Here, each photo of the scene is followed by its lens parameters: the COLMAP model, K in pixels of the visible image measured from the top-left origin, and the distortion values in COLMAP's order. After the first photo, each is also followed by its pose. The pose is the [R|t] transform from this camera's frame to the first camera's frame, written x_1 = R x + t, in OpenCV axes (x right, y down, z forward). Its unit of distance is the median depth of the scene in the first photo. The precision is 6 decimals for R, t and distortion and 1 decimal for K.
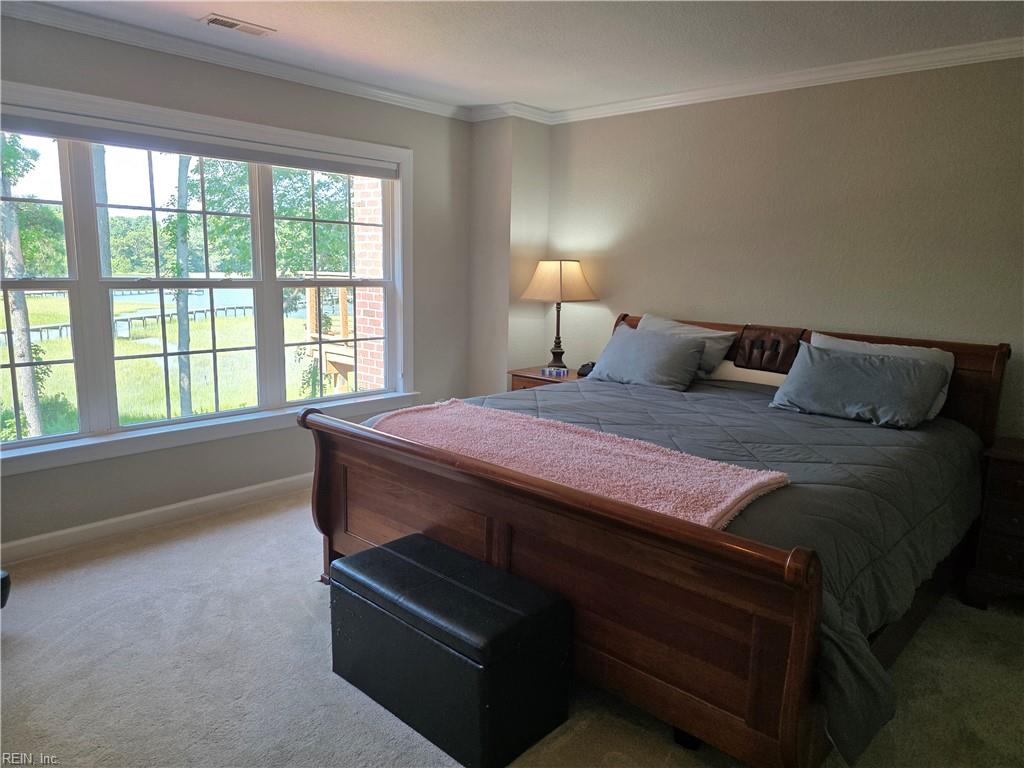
lens RADIAL K [[732.2, 0, 512.5], [0, 732.2, 380.9], [0, 0, 1]] dist [0.074959, -0.078958]
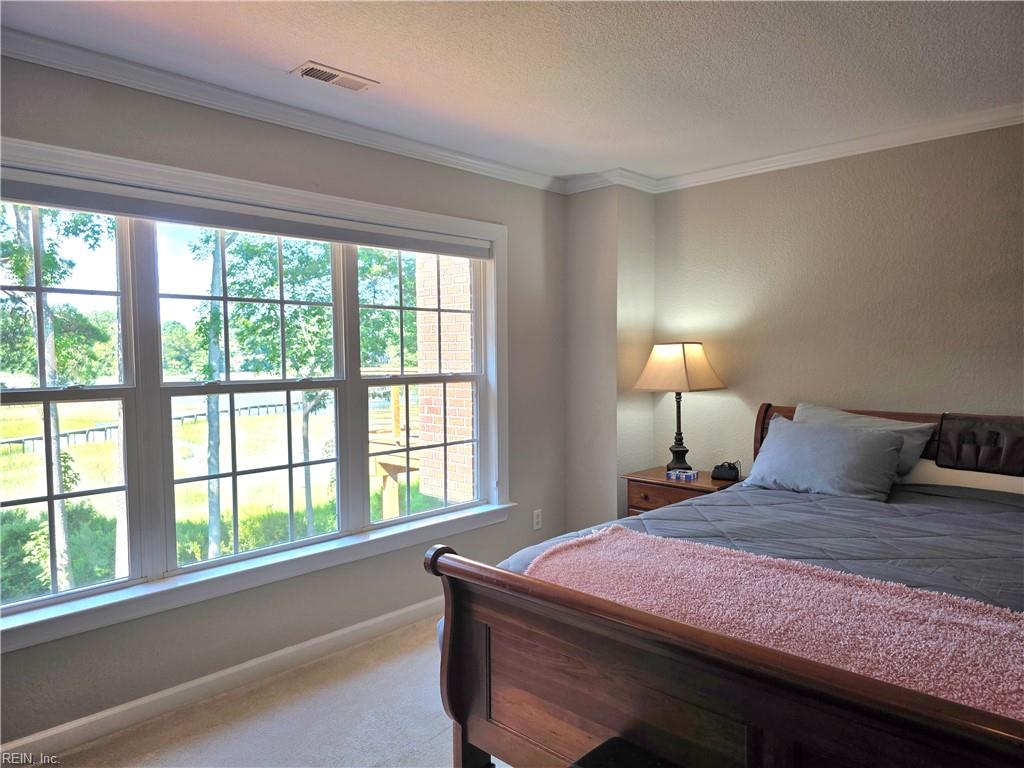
lens RADIAL K [[732.2, 0, 512.5], [0, 732.2, 380.9], [0, 0, 1]] dist [0.074959, -0.078958]
pose [[0.999167, -0.032785, -0.024283, -0.113623], [0.029609, 0.992177, -0.121276, -0.023628], [0.028069, 0.120456, 0.992322, 0.155726]]
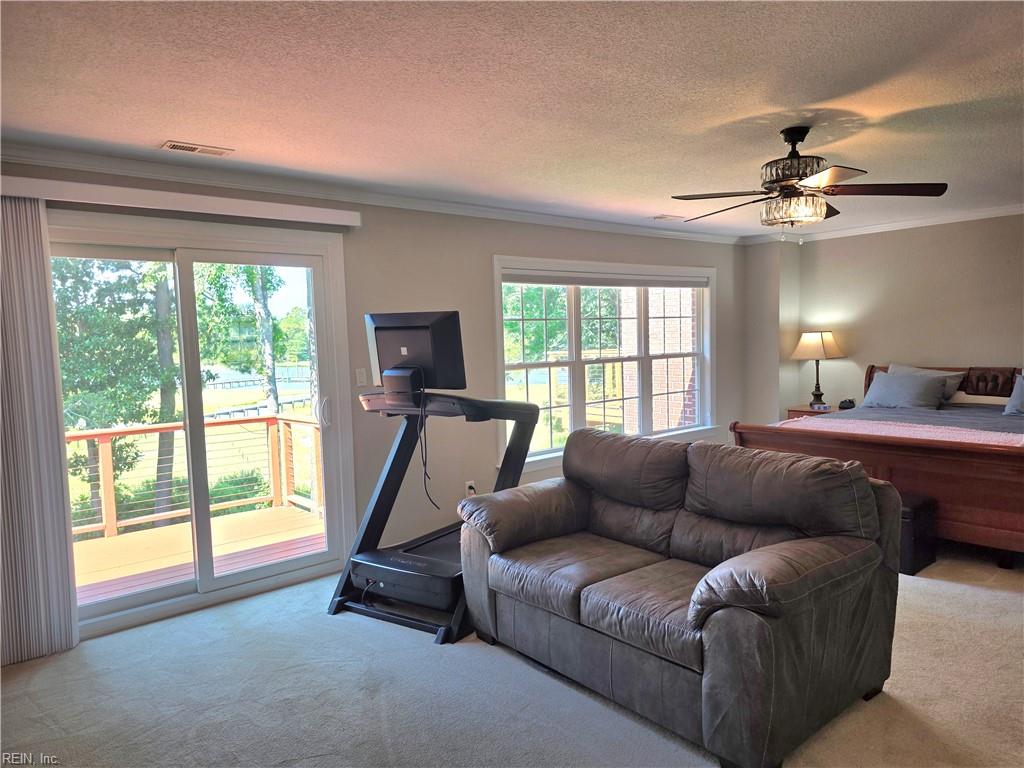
lens RADIAL K [[709.3, 0, 515.2], [0, 709.3, 387.0], [0, 0, 1]] dist [0.066140, -0.069257]
pose [[0.989396, -0.046152, -0.137715, -0.358621], [0.033302, 0.994996, -0.094201, 0.064265], [0.141373, 0.088616, 0.985982, -0.521887]]
